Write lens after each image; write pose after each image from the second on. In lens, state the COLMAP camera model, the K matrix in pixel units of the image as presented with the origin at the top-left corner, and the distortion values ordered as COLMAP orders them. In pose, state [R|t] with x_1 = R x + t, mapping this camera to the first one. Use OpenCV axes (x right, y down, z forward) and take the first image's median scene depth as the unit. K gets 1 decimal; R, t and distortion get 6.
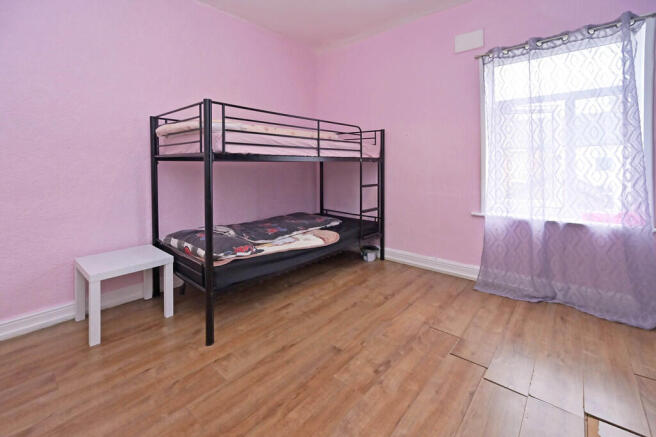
lens RADIAL K [[299.9, 0, 330.4], [0, 299.9, 173.7], [0, 0, 1]] dist [-0.000675, -0.000356]
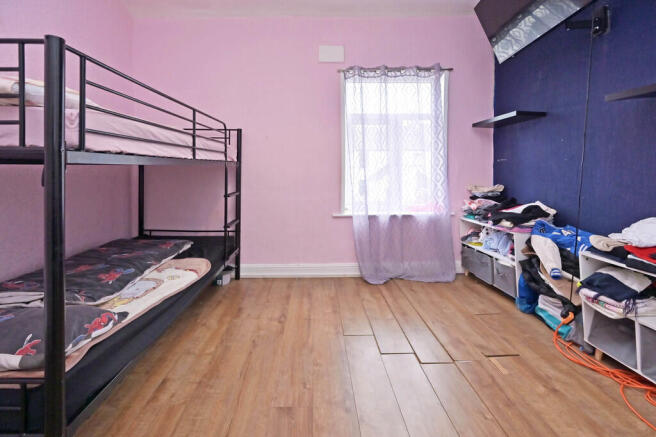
lens RADIAL K [[299.9, 0, 330.4], [0, 299.9, 173.7], [0, 0, 1]] dist [-0.000675, -0.000356]
pose [[0.735177, -0.011076, 0.677785, -0.296725], [0.017779, 0.999838, -0.002946, -0.014061], [-0.677642, 0.014216, 0.735254, 0.247638]]
